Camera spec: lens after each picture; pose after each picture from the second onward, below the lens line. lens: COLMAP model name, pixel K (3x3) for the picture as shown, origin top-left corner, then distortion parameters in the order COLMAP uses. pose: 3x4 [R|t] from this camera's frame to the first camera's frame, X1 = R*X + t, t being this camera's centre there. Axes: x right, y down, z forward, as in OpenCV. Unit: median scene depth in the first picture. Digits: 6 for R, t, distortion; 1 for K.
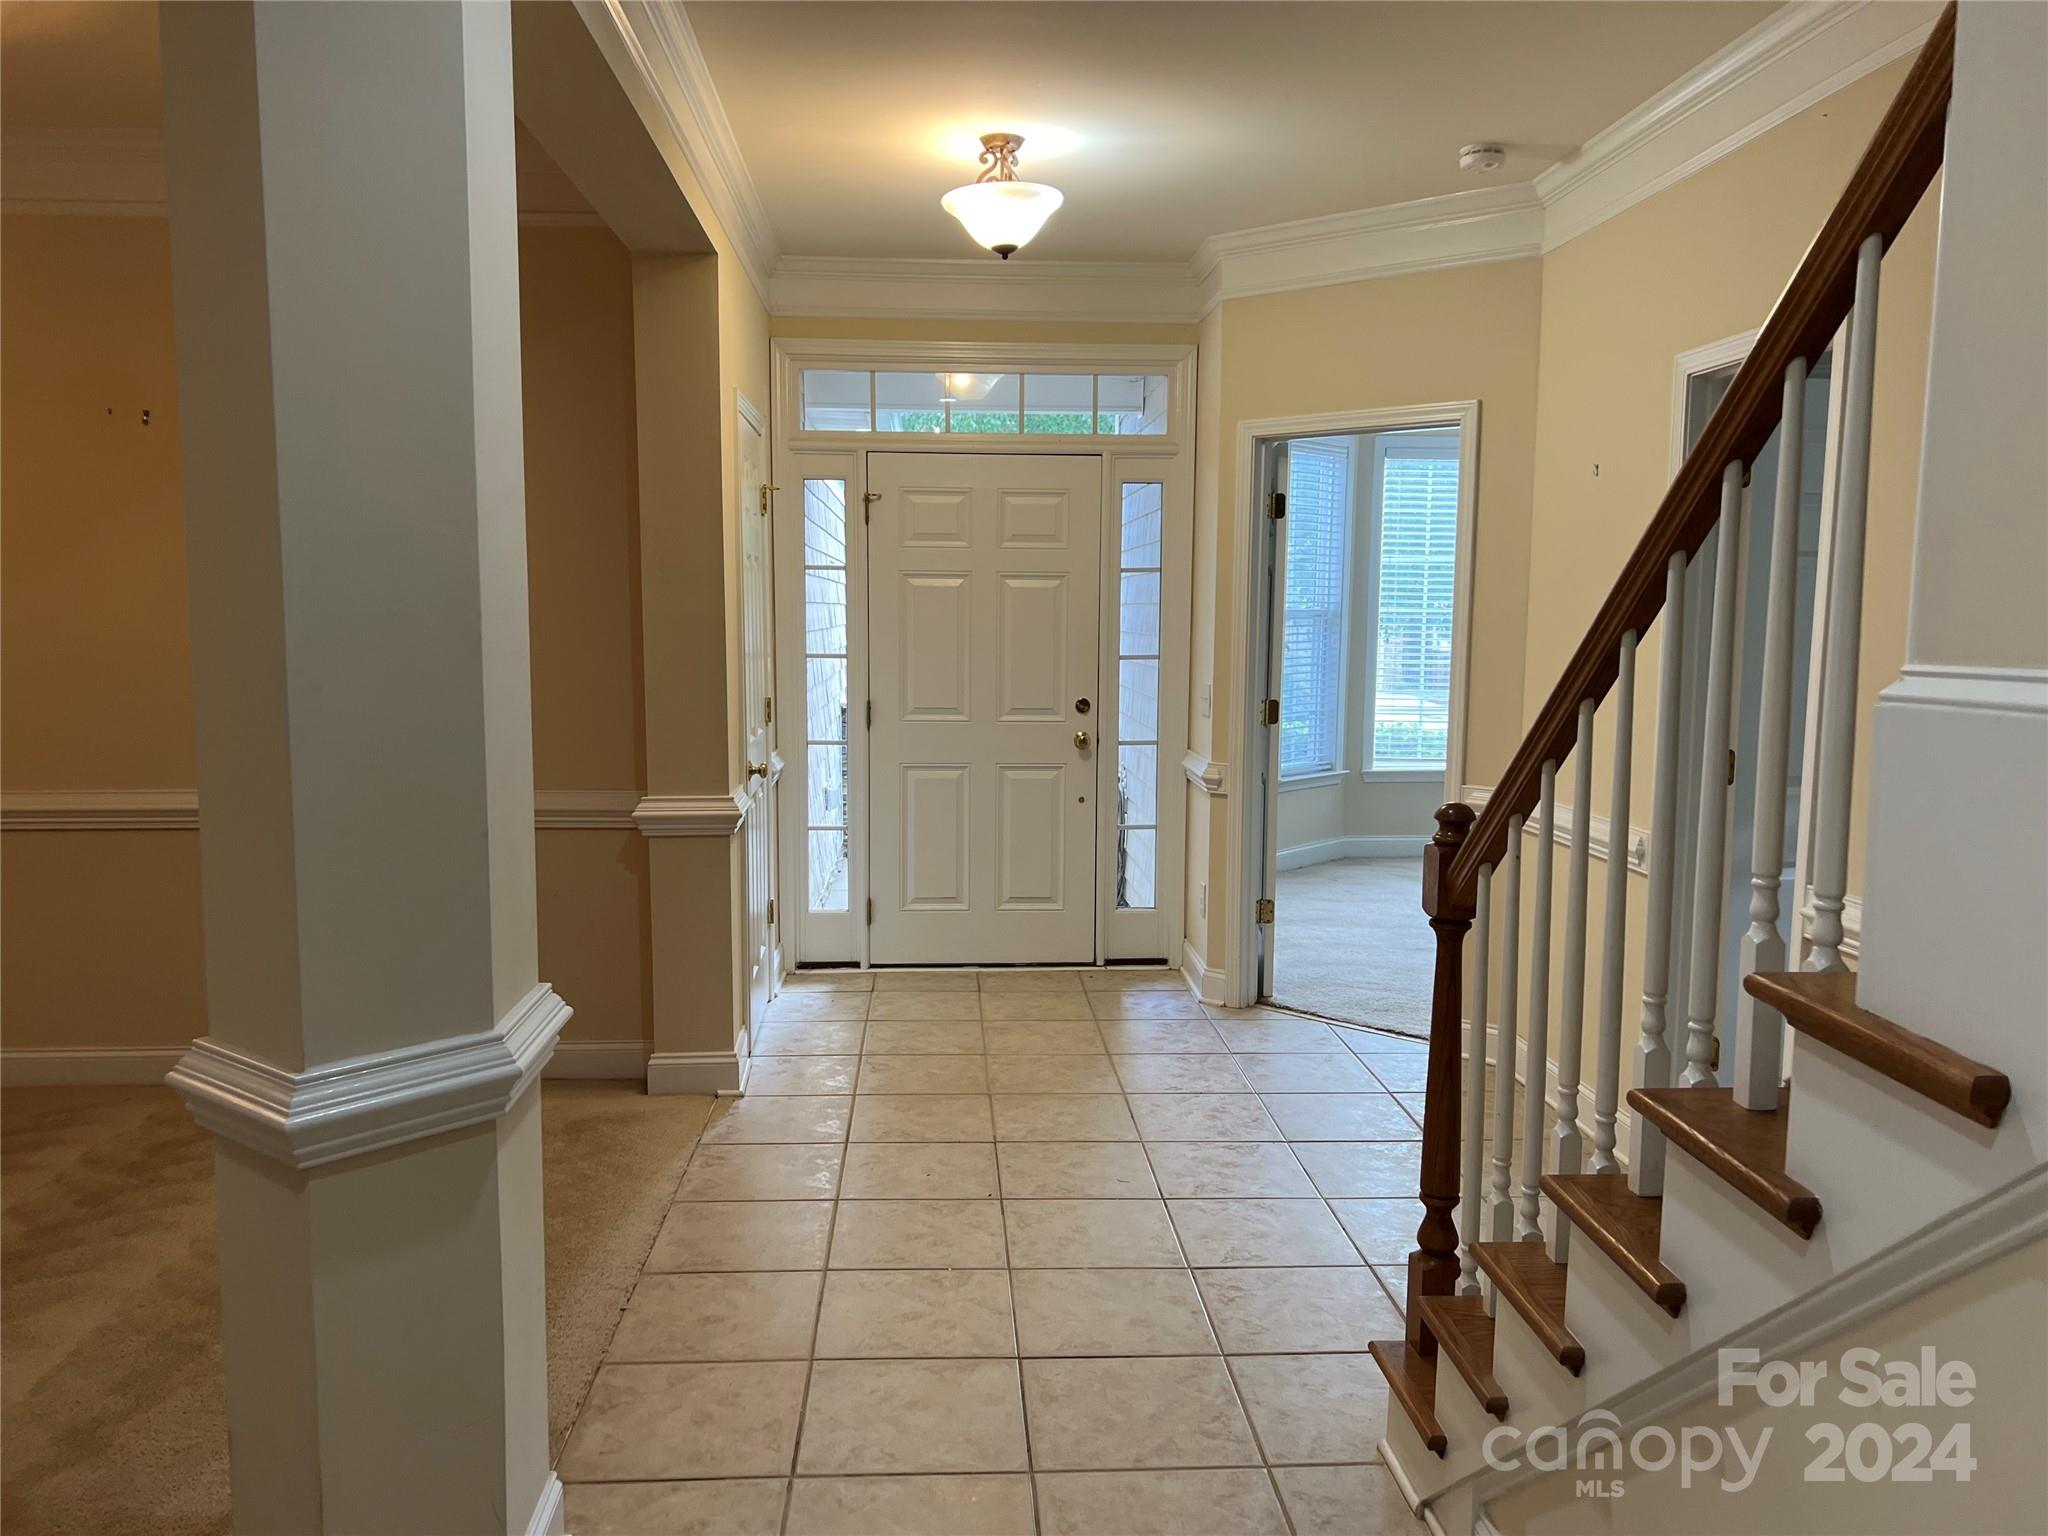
lens RADIAL K [[1548.5, 0, 1033.8], [0, 1548.5, 783.0], [0, 0, 1]] dist [0.039318, -0.041902]
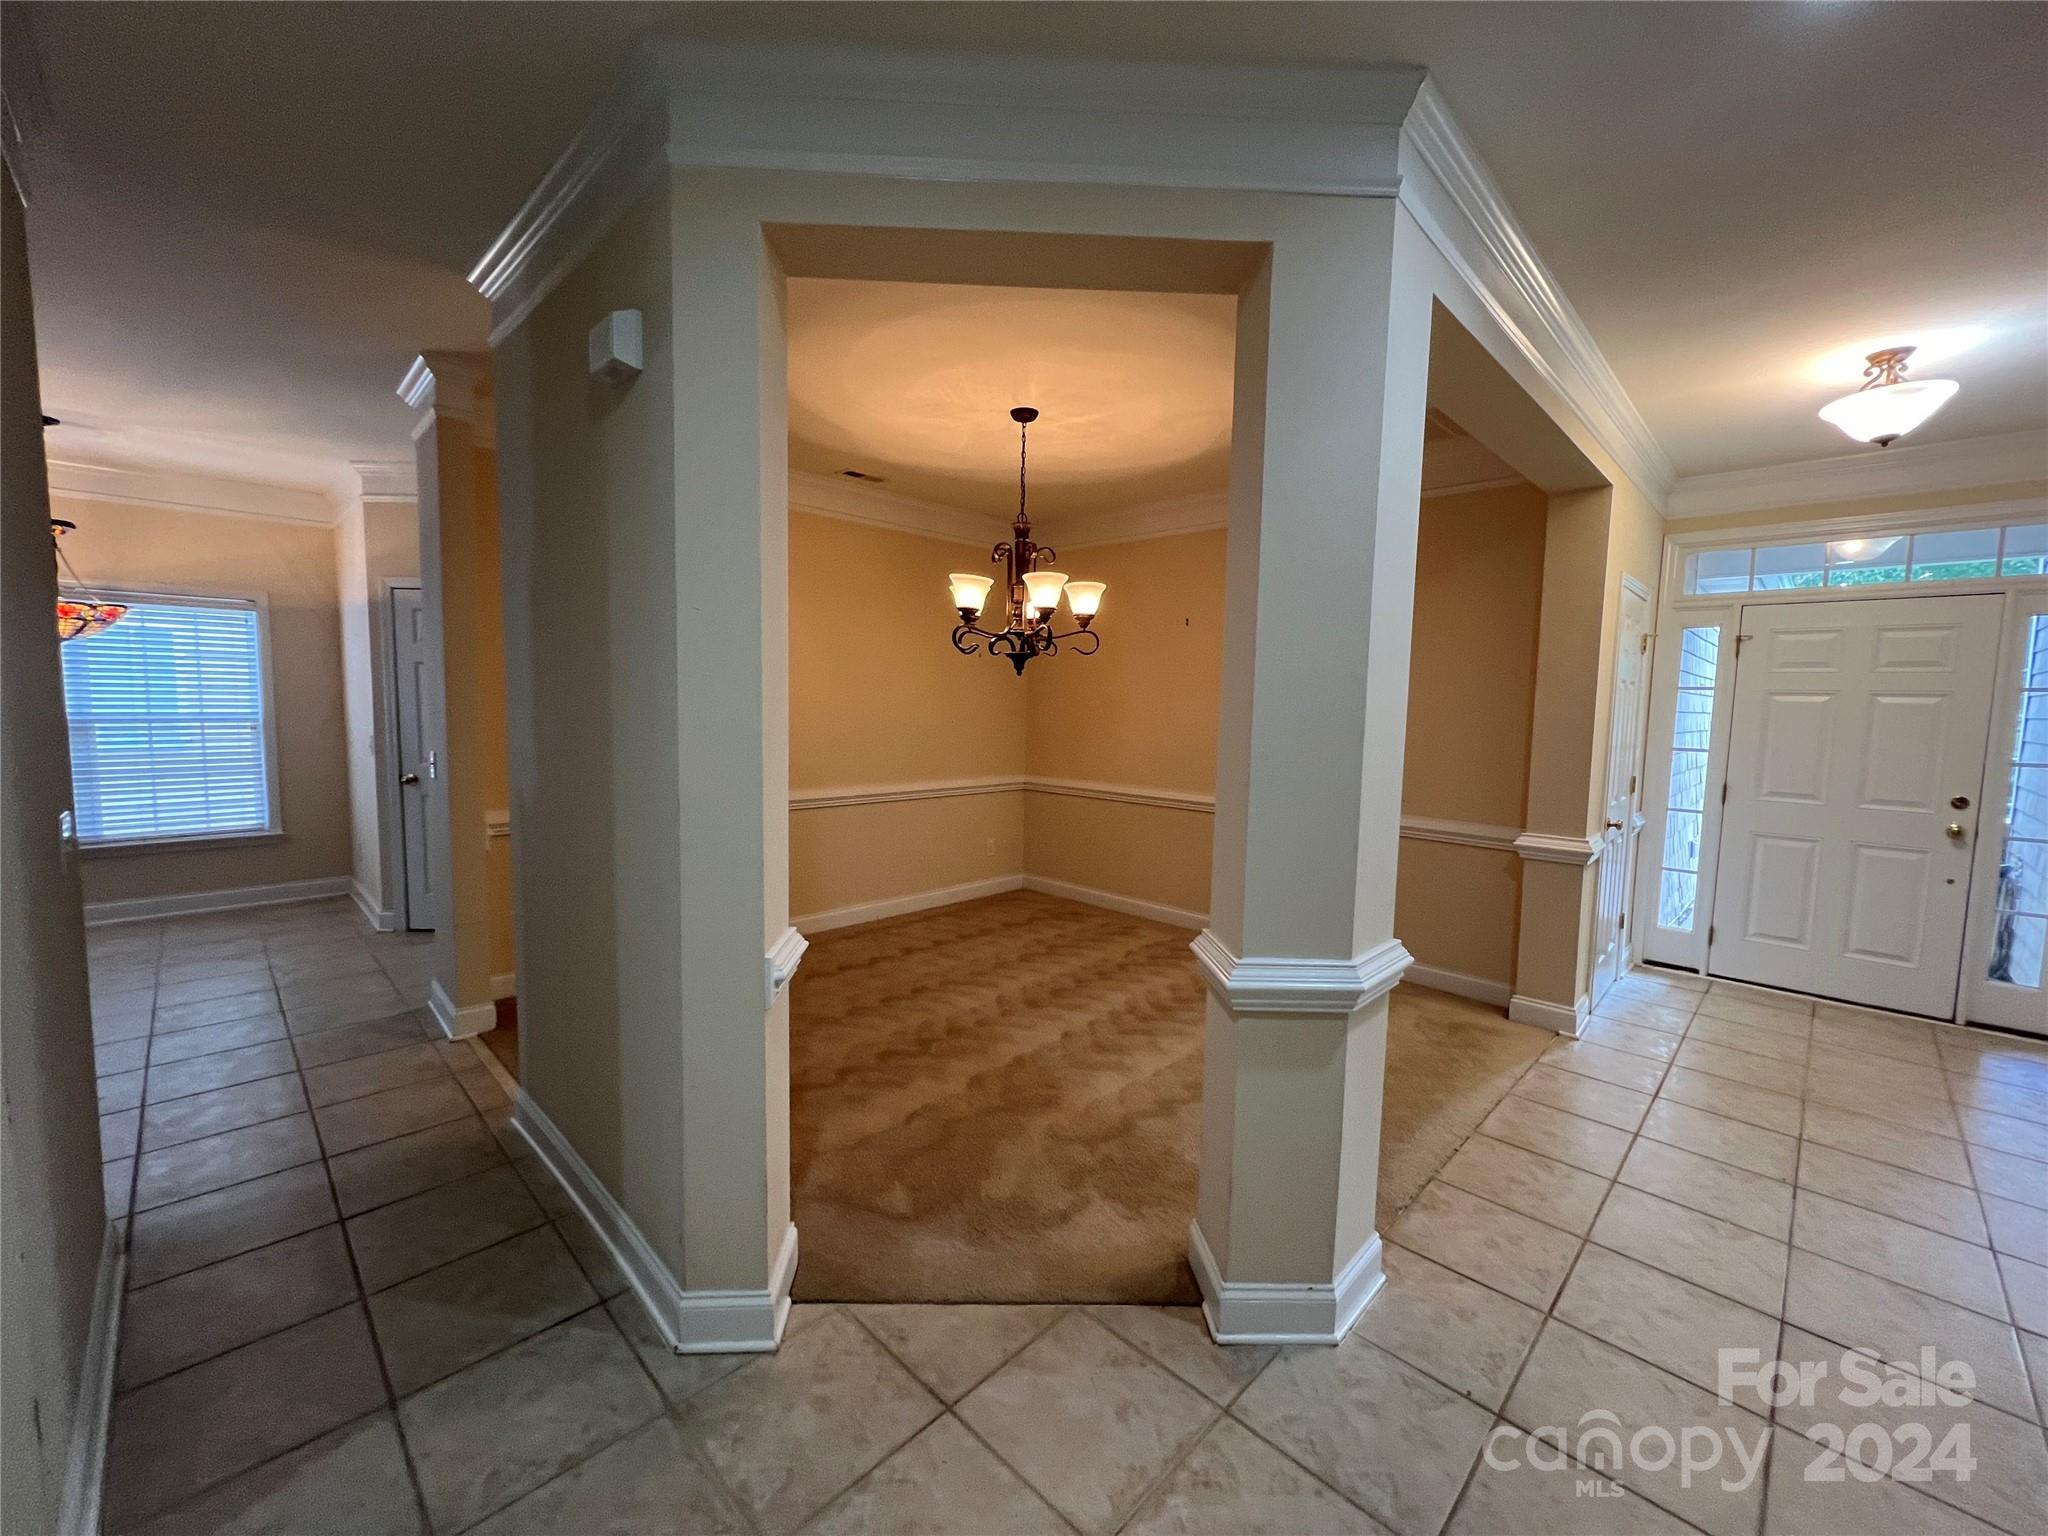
lens RADIAL K [[828.1, 0, 1020.9], [0, 828.1, 766.3], [0, 0, 1]] dist [0.001160, 0.000954]
pose [[0.665215, 0.068376, -0.743514, 0.033424], [-0.100896, 0.994896, 0.001224, -0.008454], [0.739803, 0.074204, 0.668719, 0.047923]]
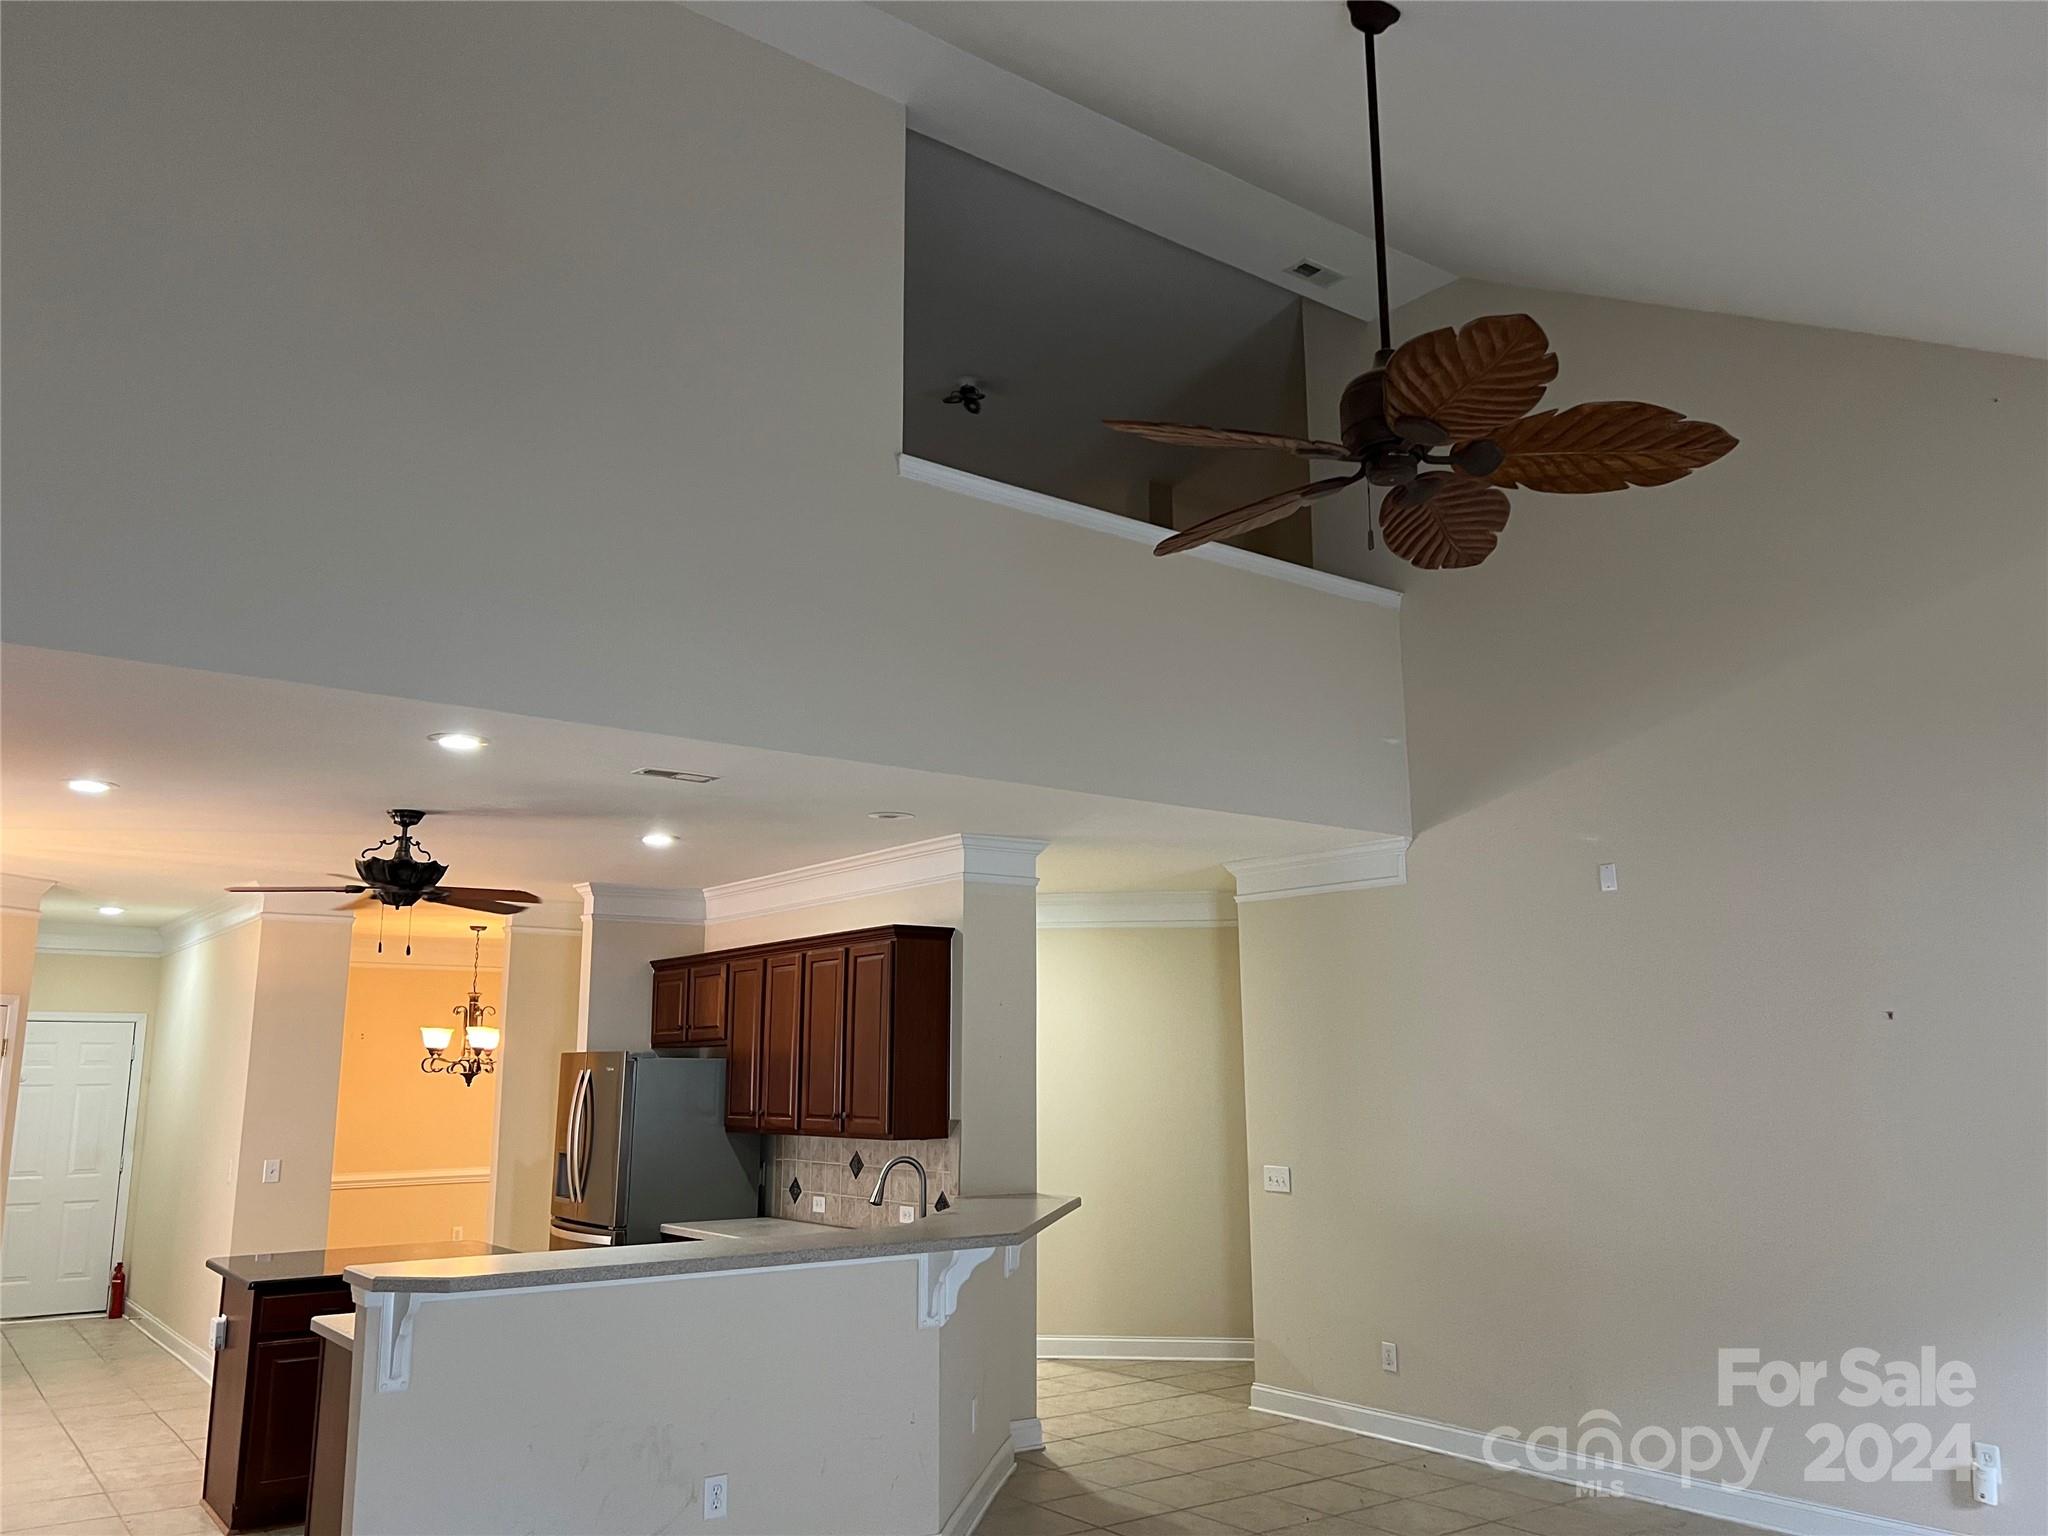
lens RADIAL K [[1548.5, 0, 1032.9], [0, 1548.5, 770.4], [0, 0, 1]] dist [0.039318, -0.041902]
pose [[0.841367, 0.092949, 0.532411, -1.220567], [0.075473, 0.955242, -0.286036, 0.200821], [-0.535168, 0.280844, 0.796694, -2.052253]]
